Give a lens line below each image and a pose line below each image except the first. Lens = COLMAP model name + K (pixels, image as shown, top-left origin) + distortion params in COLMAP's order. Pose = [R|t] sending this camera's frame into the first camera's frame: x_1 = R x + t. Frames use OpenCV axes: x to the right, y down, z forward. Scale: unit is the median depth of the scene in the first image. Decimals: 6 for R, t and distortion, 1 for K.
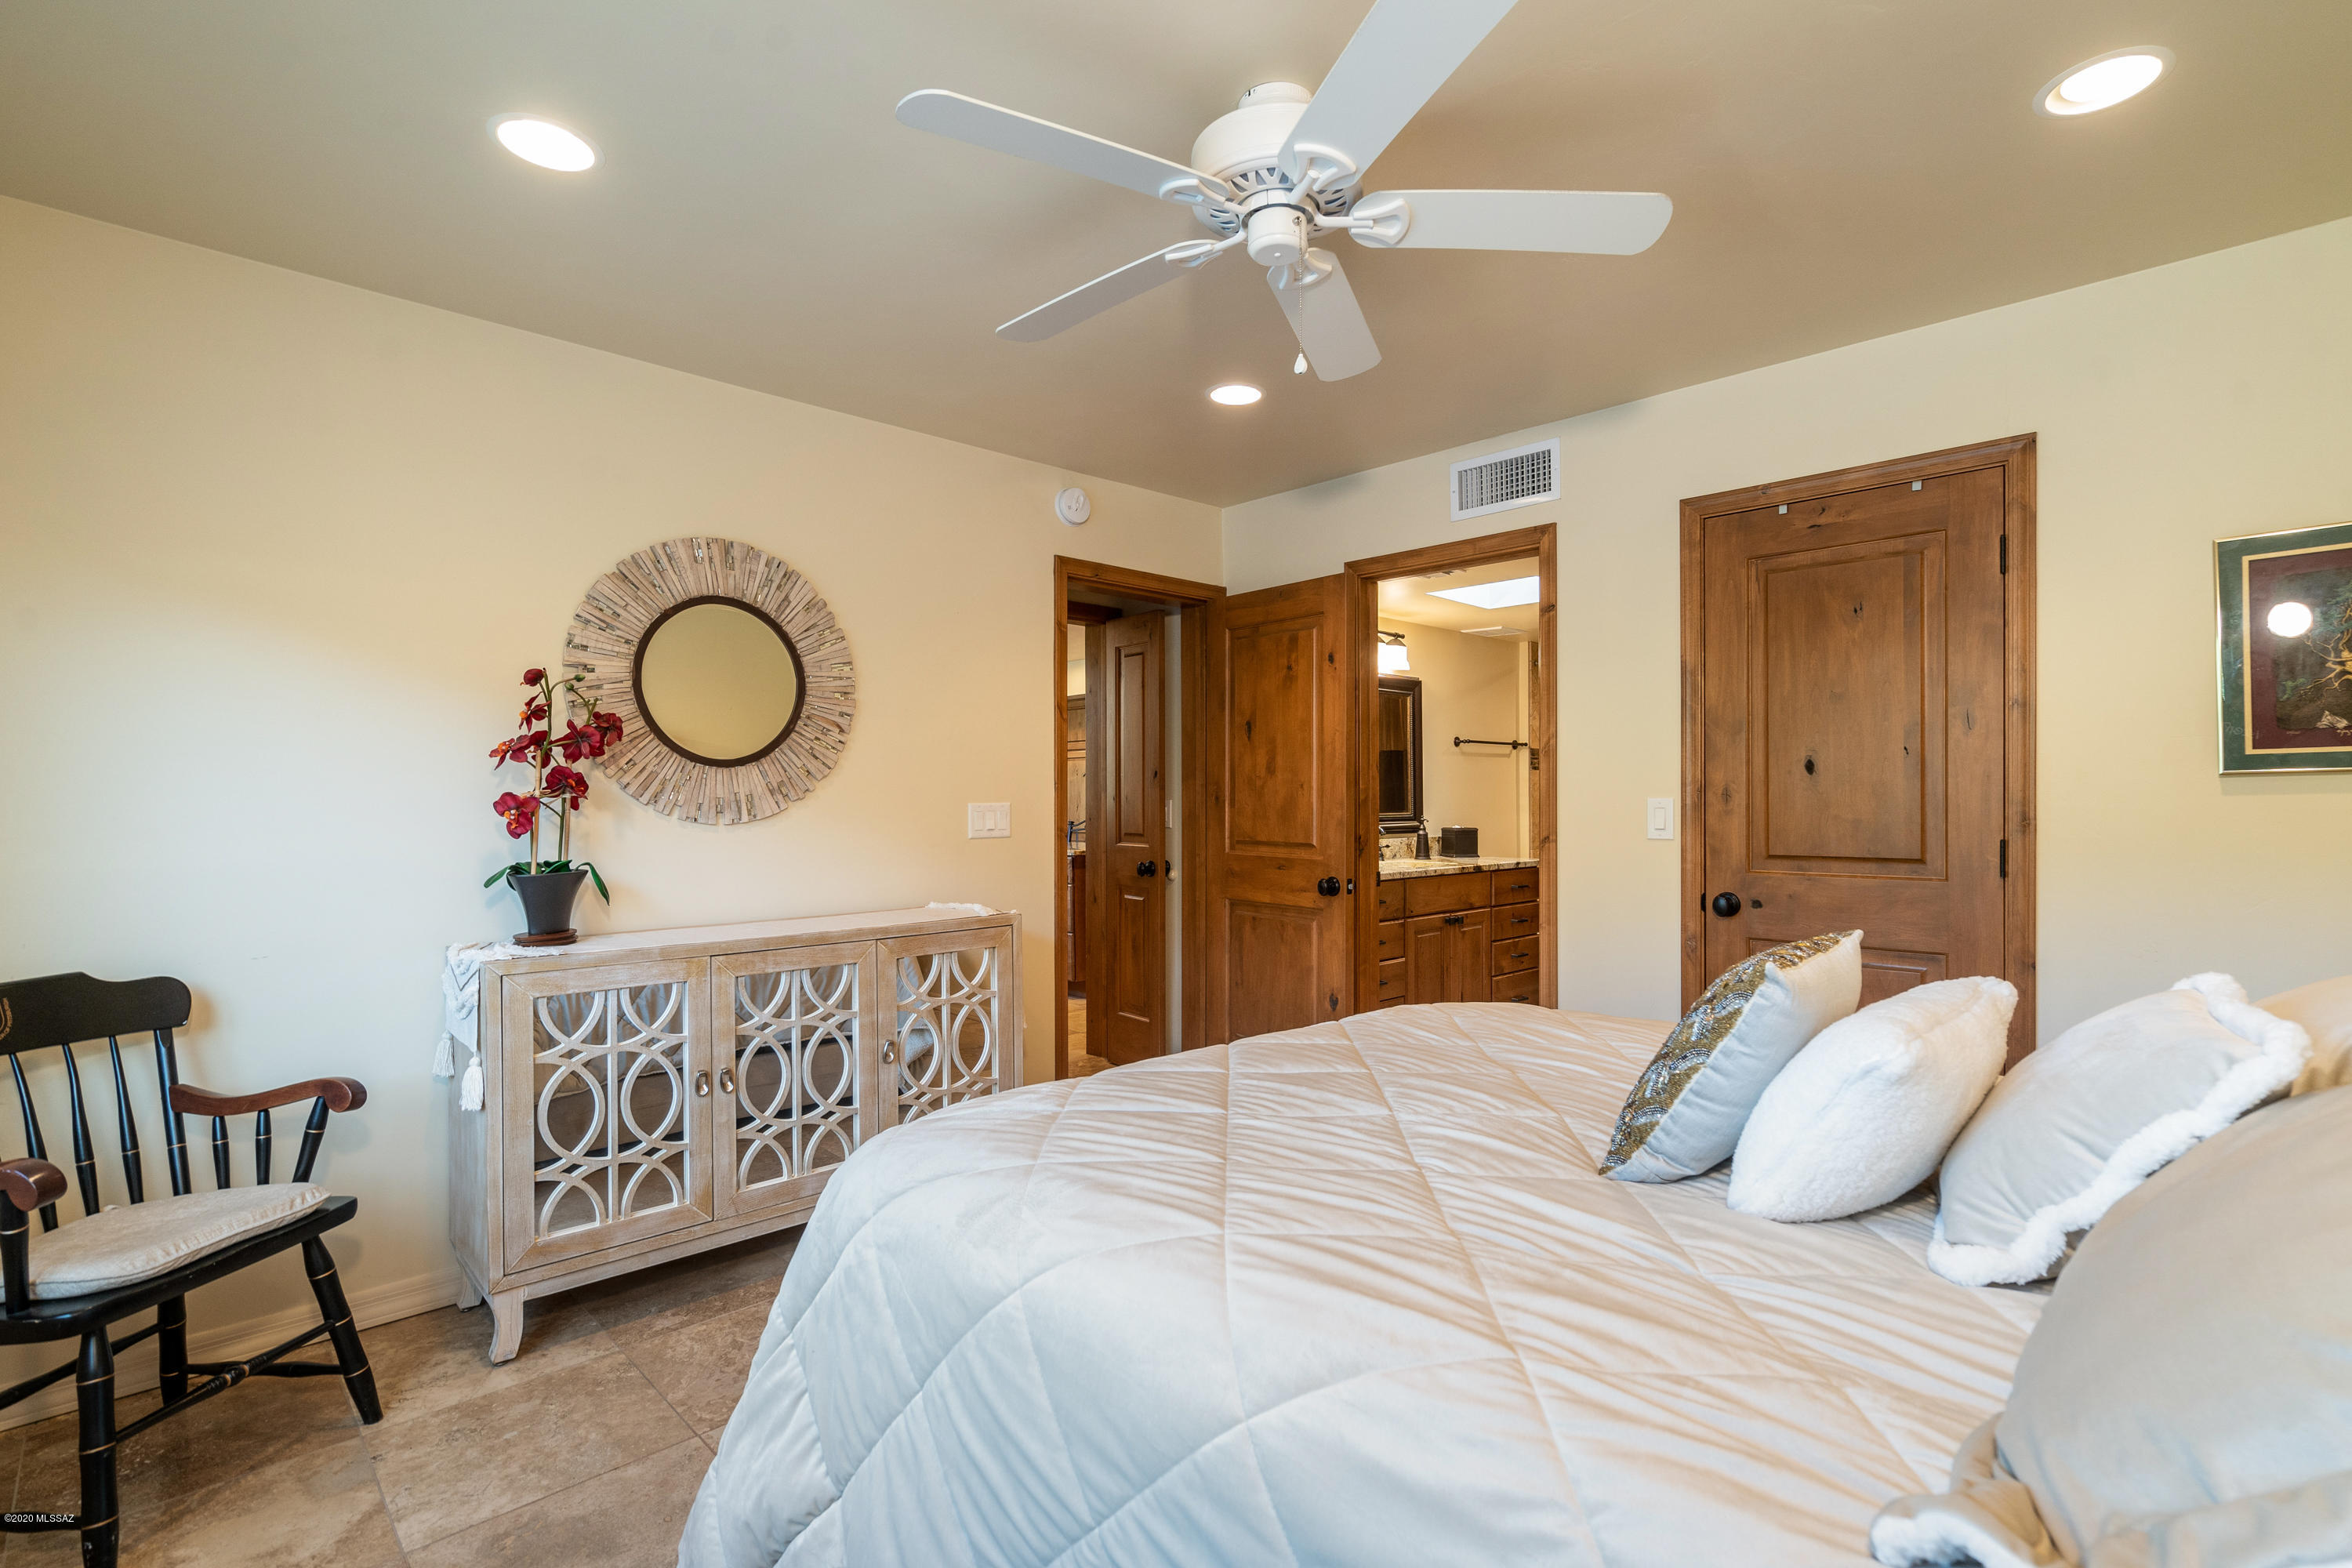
lens RADIAL K [[1095.7, 0, 1178.8], [0, 1095.7, 794.3], [0, 0, 1]] dist [0.000985, 0.000044]
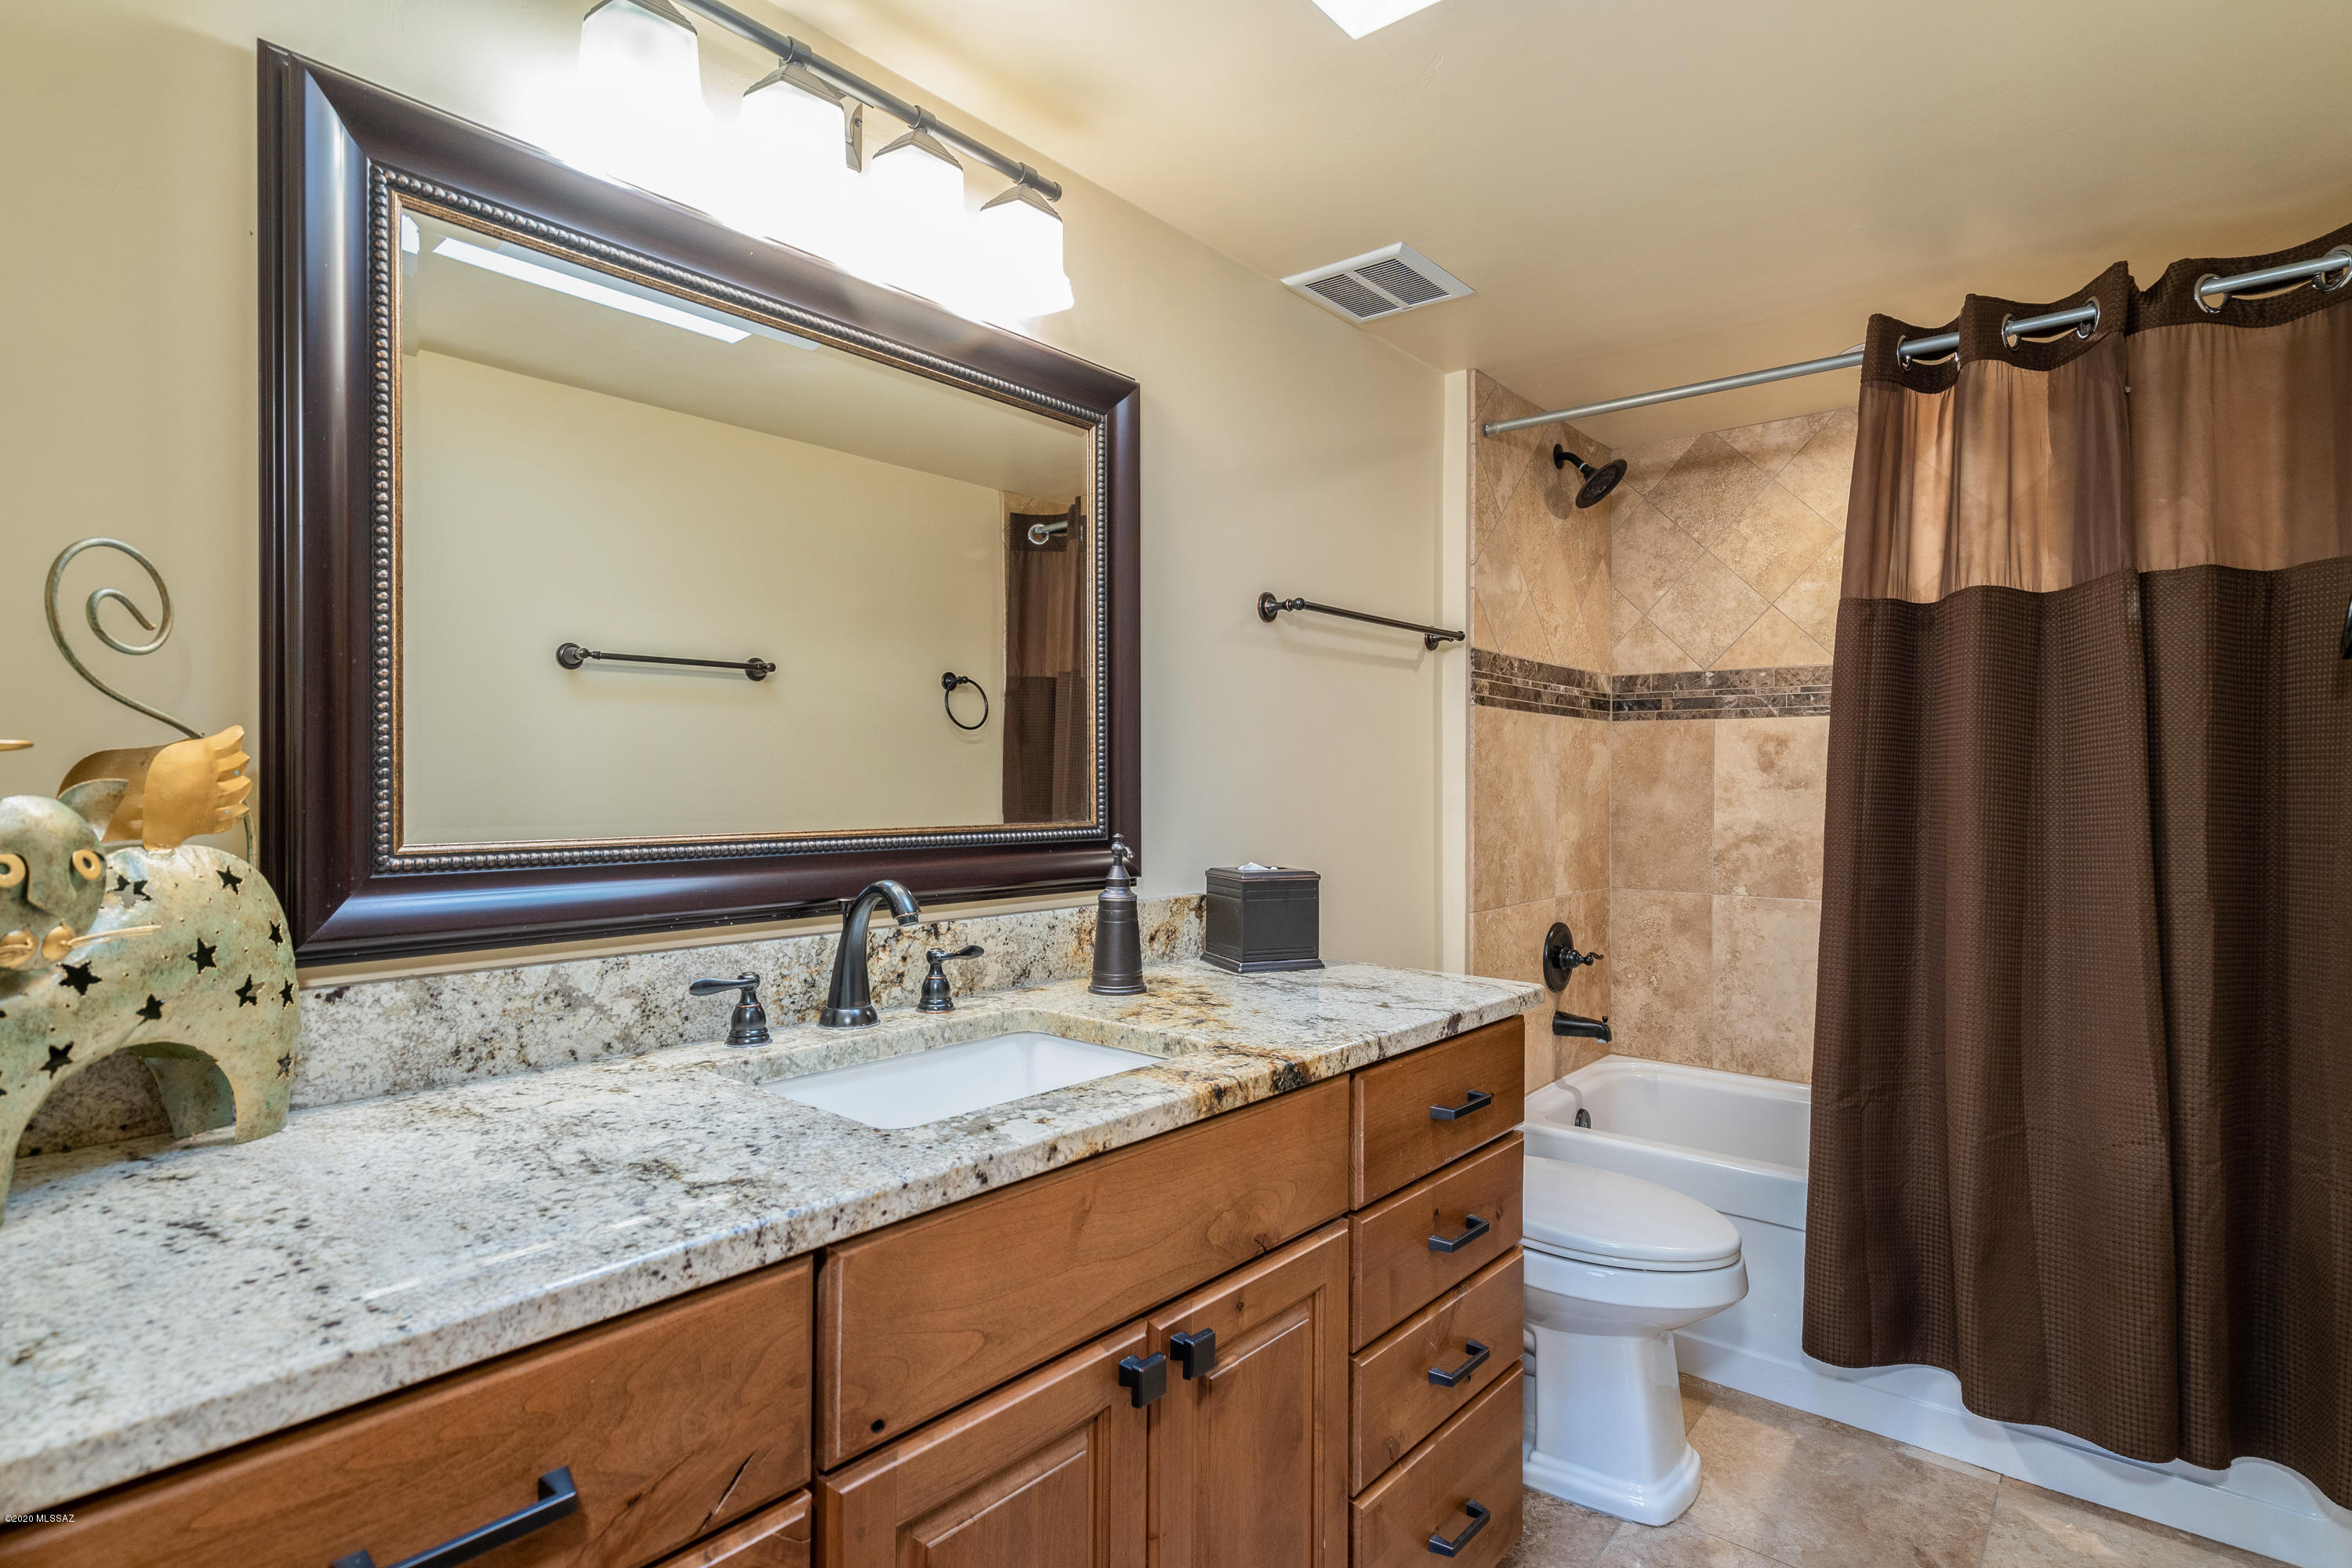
lens RADIAL K [[1244.7, 0, 1172.1], [0, 1244.7, 787.1], [0, 0, 1]] dist [-0.000301, -0.000001]
pose [[0.993932, 0.007951, 0.109713, 0.195069], [-0.008758, 0.999938, 0.006877, 0.005287], [-0.109651, -0.007796, 0.993940, 0.664435]]
